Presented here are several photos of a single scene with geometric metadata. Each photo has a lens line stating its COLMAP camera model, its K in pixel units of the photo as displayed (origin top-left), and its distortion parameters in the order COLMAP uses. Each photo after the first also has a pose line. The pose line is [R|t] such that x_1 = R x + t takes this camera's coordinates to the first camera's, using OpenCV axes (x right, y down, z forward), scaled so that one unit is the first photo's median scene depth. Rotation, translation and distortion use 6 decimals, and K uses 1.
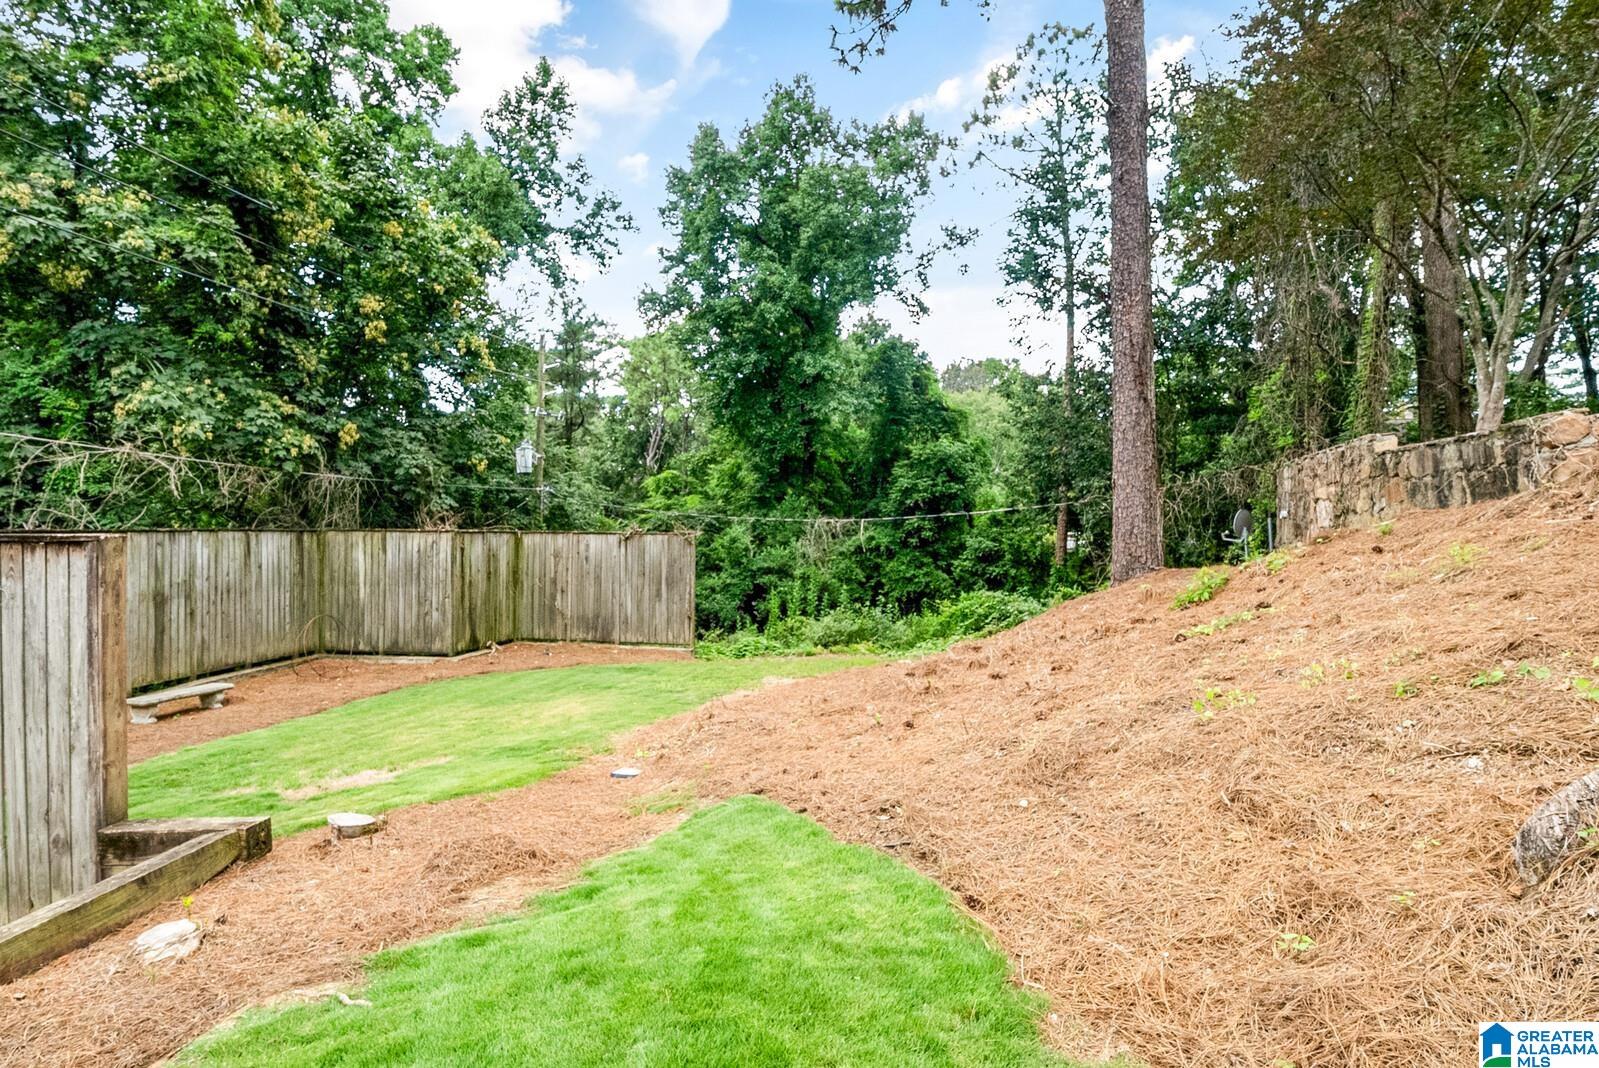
lens RADIAL K [[871.1, 0, 813.2], [0, 871.1, 533.3], [0, 0, 1]] dist [-0.001500, -0.000679]
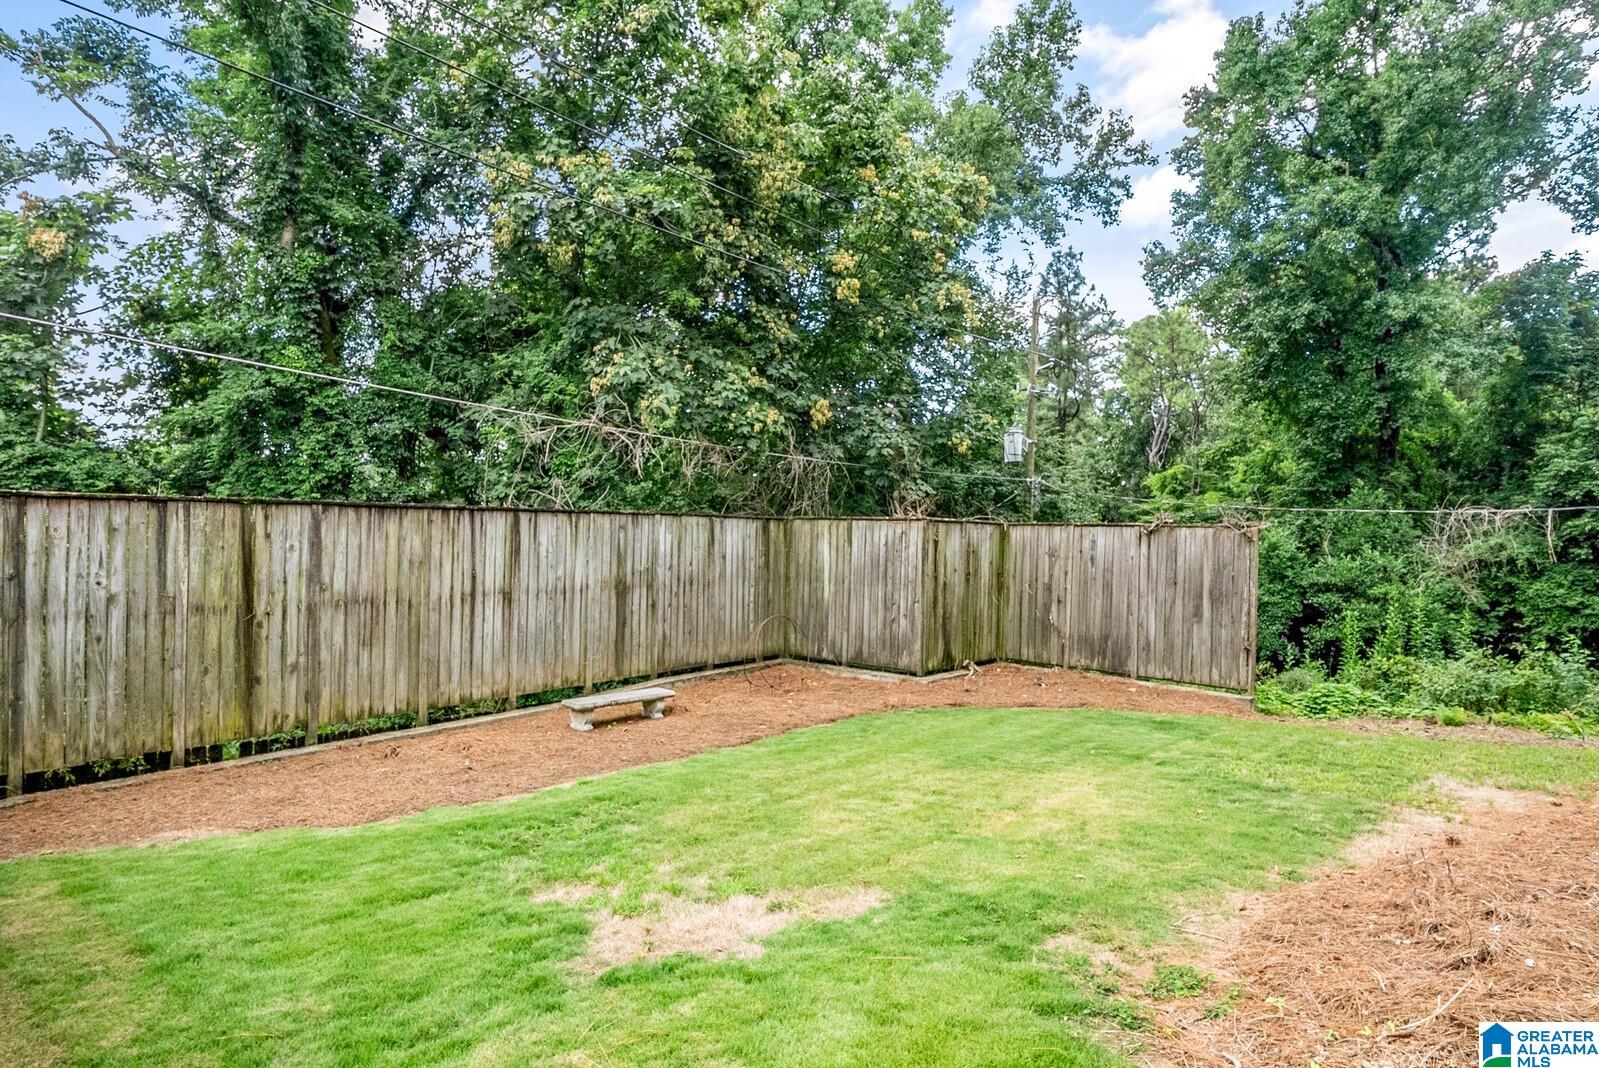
lens RADIAL K [[871.1, 0, 813.2], [0, 871.1, 533.3], [0, 0, 1]] dist [-0.001500, -0.000679]
pose [[0.855081, 0.010789, -0.518382, -0.076673], [-0.016567, 0.999842, -0.006517, 0.015281], [0.518229, 0.014160, 0.855125, 0.233031]]
